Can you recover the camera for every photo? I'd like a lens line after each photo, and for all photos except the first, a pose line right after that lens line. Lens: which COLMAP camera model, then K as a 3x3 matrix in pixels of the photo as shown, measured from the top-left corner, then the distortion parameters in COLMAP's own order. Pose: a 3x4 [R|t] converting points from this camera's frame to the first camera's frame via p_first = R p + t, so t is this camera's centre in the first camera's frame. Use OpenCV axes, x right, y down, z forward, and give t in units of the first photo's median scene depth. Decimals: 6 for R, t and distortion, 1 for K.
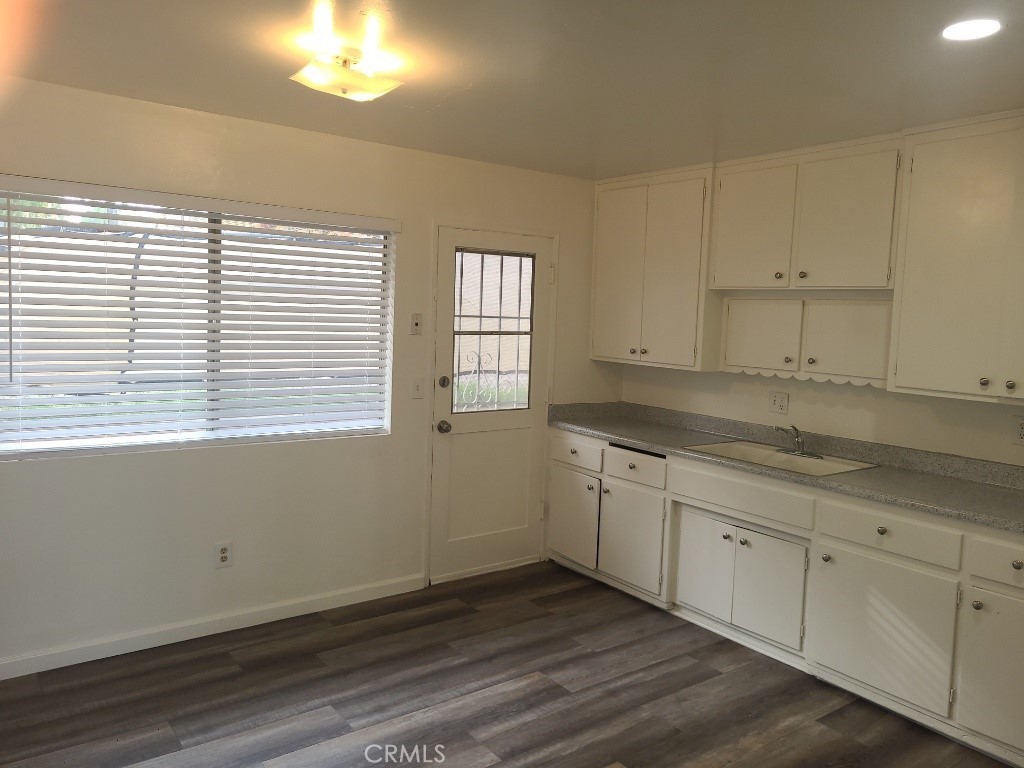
lens RADIAL K [[781.2, 0, 510.1], [0, 781.2, 362.8], [0, 0, 1]] dist [0.039375, -0.032821]
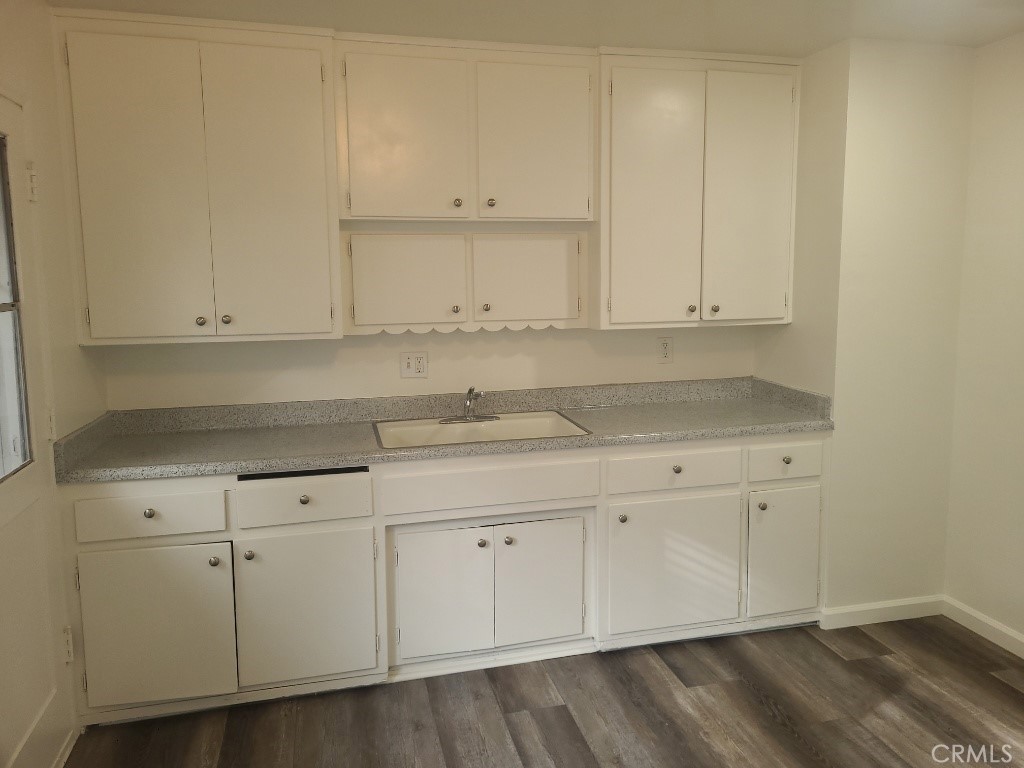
lens RADIAL K [[781.2, 0, 510.1], [0, 781.2, 362.8], [0, 0, 1]] dist [0.039375, -0.032821]
pose [[0.363780, -0.149874, 0.919349, -0.387282], [0.086902, 0.988127, 0.126700, -0.047791], [-0.927423, 0.033802, 0.372485, 0.670991]]
